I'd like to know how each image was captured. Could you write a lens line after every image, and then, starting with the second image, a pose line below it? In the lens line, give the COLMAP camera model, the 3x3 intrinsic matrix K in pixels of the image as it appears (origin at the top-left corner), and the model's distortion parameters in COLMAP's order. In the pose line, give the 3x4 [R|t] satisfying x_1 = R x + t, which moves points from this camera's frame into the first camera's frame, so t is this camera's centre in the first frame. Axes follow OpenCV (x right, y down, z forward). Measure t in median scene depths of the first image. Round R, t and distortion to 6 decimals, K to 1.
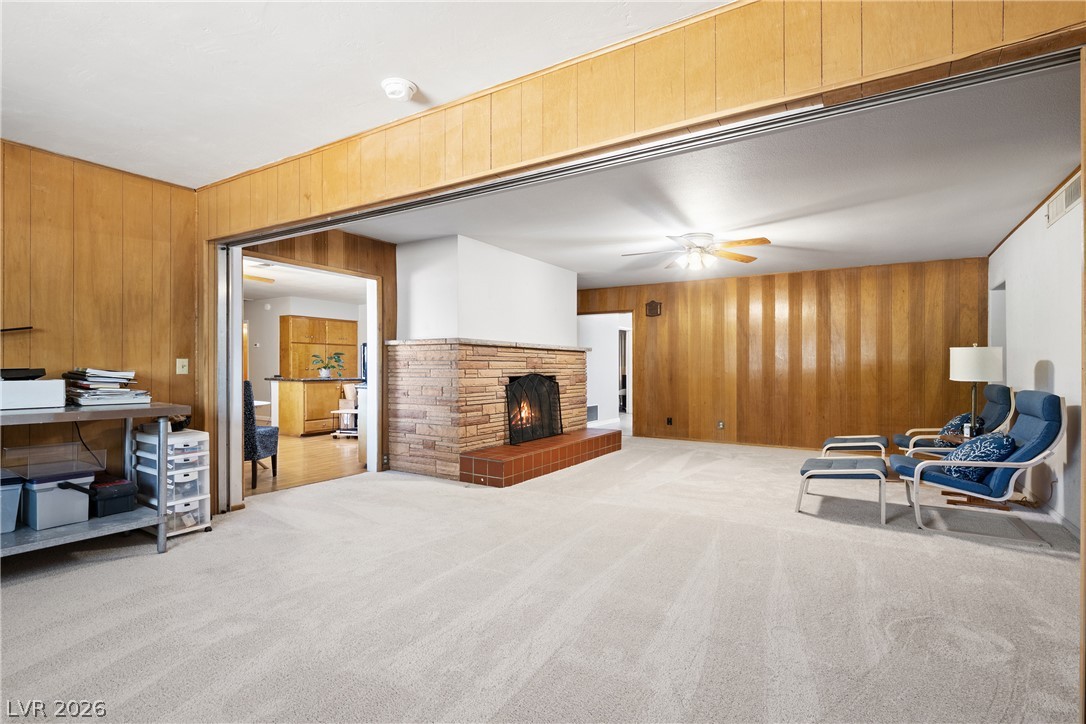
lens RADIAL K [[525.7, 0, 543.0], [0, 525.7, 362.0], [0, 0, 1]] dist [-0.011056, -0.001497]
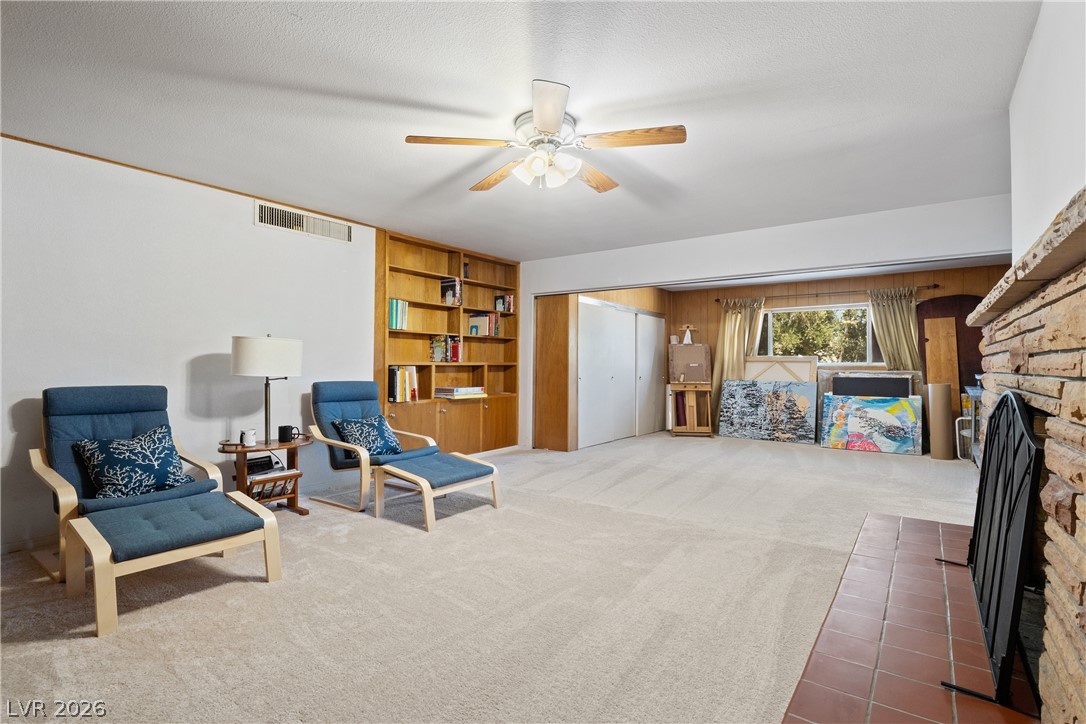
lens RADIAL K [[525.7, 0, 543.0], [0, 525.7, 362.0], [0, 0, 1]] dist [-0.011056, -0.001497]
pose [[-0.996122, -0.007613, 0.087648, 0.197247], [-0.009029, 0.999835, -0.015777, 0.012655], [-0.087514, -0.016507, -0.996027, 1.256127]]
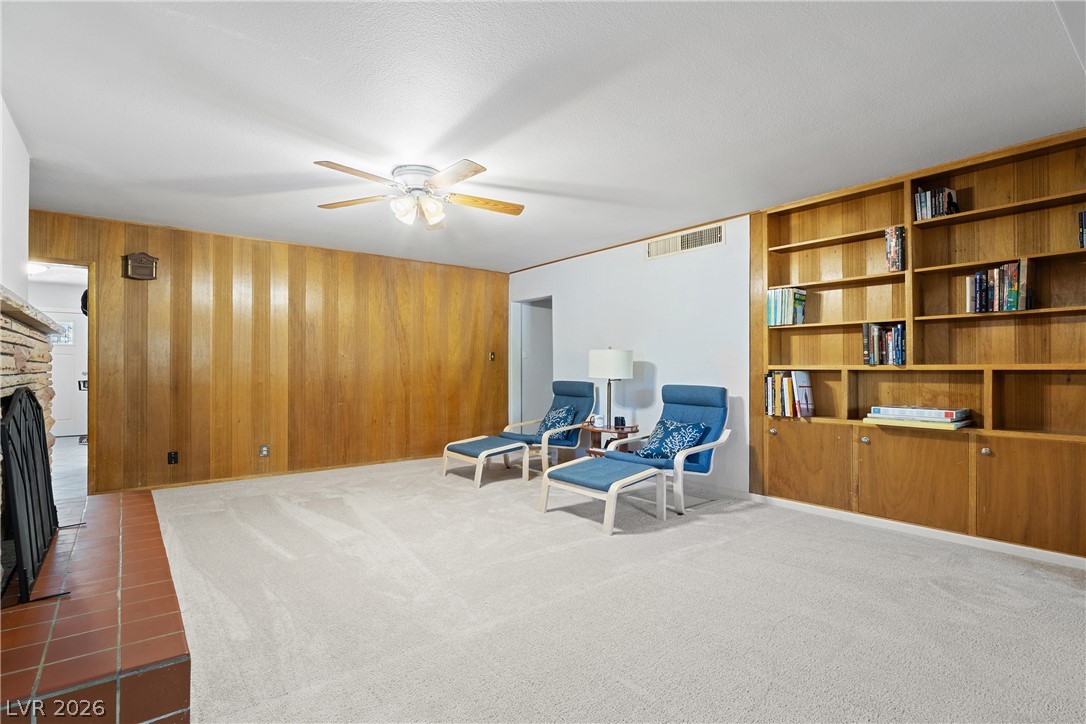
lens RADIAL K [[543.6, 0, 543.0], [0, 543.6, 362.0], [0, 0, 1]] dist [-0.001300, -0.000438]
pose [[0.353600, 0.007257, 0.935369, -0.253097], [-0.009195, 0.999949, -0.004282, 0.002495], [-0.935352, -0.007086, 0.353648, 0.488370]]
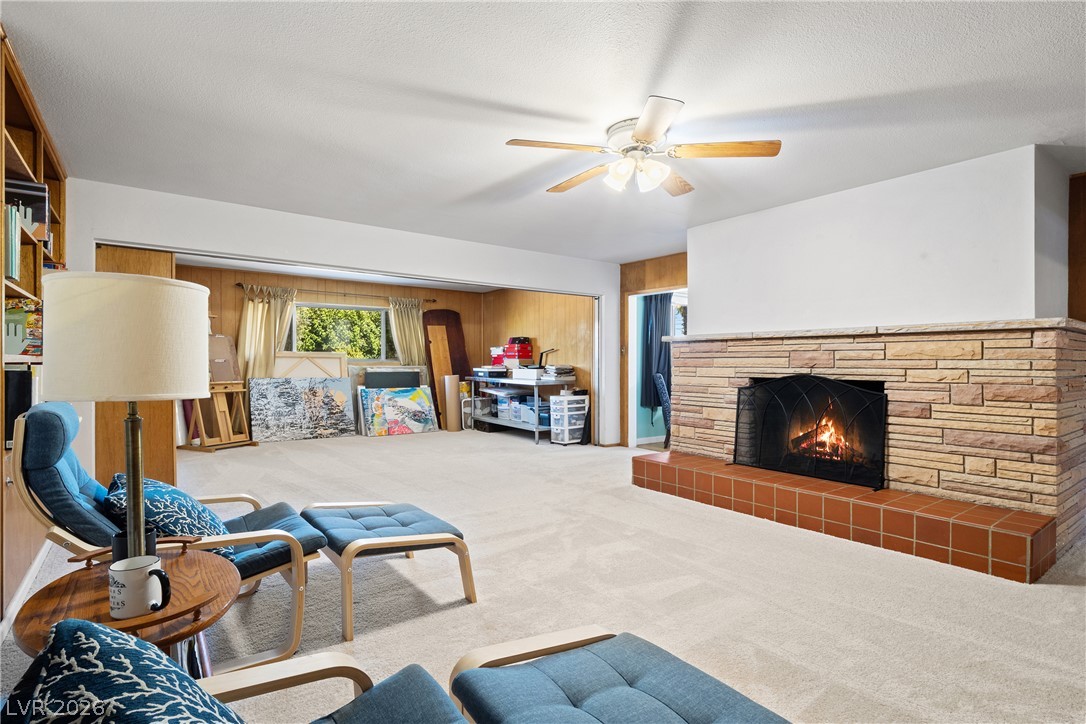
lens RADIAL K [[525.7, 0, 543.0], [0, 525.7, 362.0], [0, 0, 1]] dist [-0.011056, -0.001497]
pose [[-0.365837, -0.006655, -0.930655, 0.693552], [0.003453, 0.999958, -0.008508, 0.009563], [0.930673, -0.006326, -0.365798, 0.909111]]
